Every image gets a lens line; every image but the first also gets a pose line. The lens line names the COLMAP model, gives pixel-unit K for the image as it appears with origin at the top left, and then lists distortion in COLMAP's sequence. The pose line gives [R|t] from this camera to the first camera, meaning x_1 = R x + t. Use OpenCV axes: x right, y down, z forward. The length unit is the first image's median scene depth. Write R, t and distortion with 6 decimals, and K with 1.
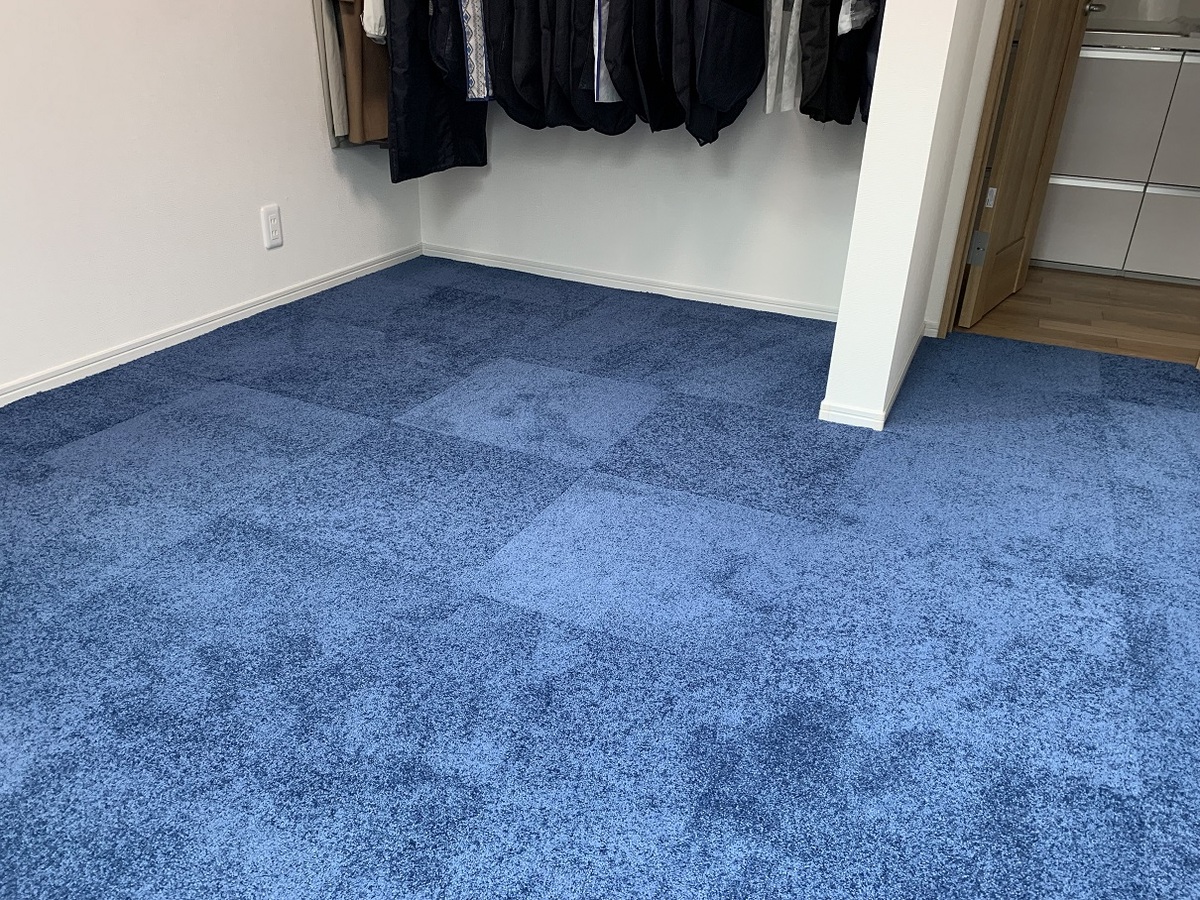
lens RADIAL K [[940.5, 0, 606.9], [0, 940.5, 449.4], [0, 0, 1]] dist [0.061768, -0.008093]
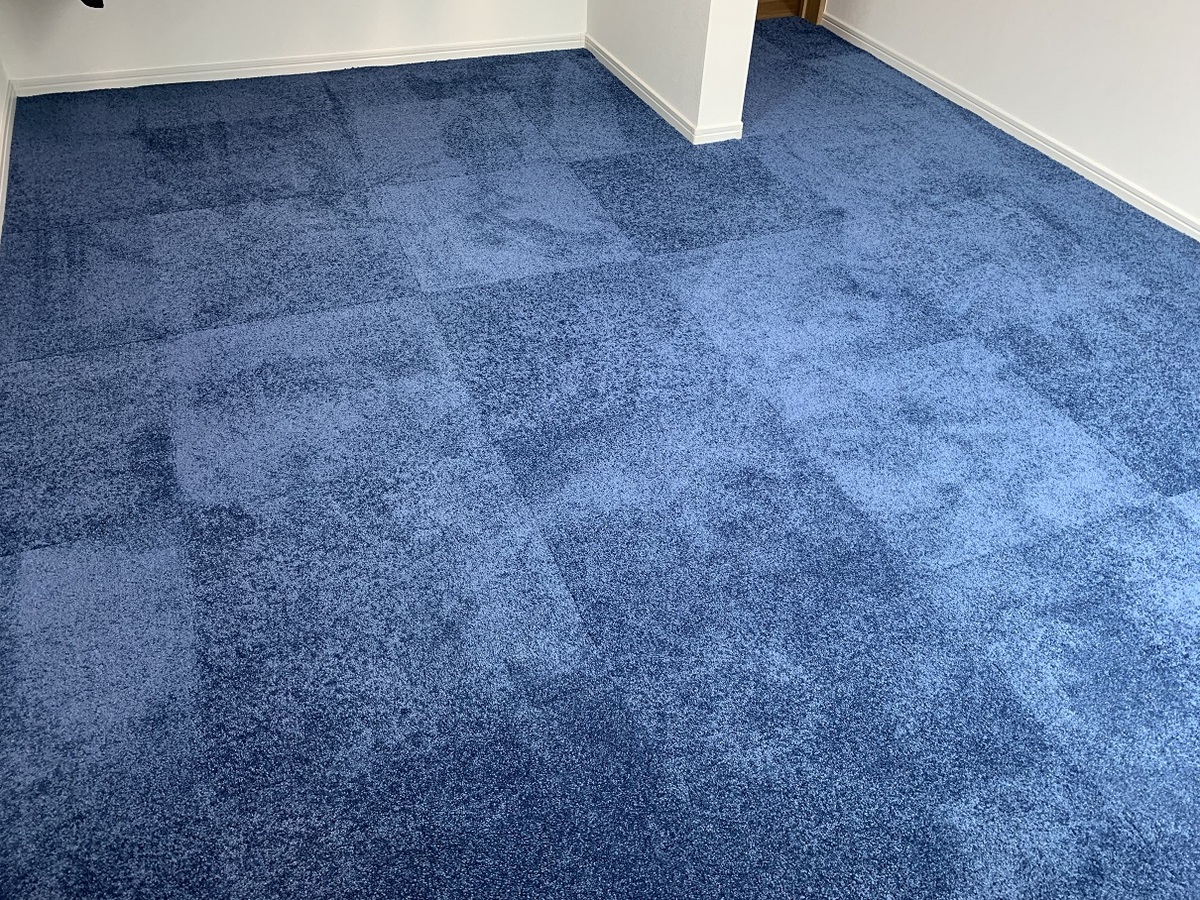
lens RADIAL K [[907.0, 0, 600.0], [0, 907.0, 450.0], [0, 0, 1]] dist [0.005658, -0.002531]
pose [[0.690147, -0.494989, 0.527904, -0.637685], [0.292797, 0.858103, 0.421817, -0.216466], [-0.661791, -0.136547, 0.737148, 0.200371]]
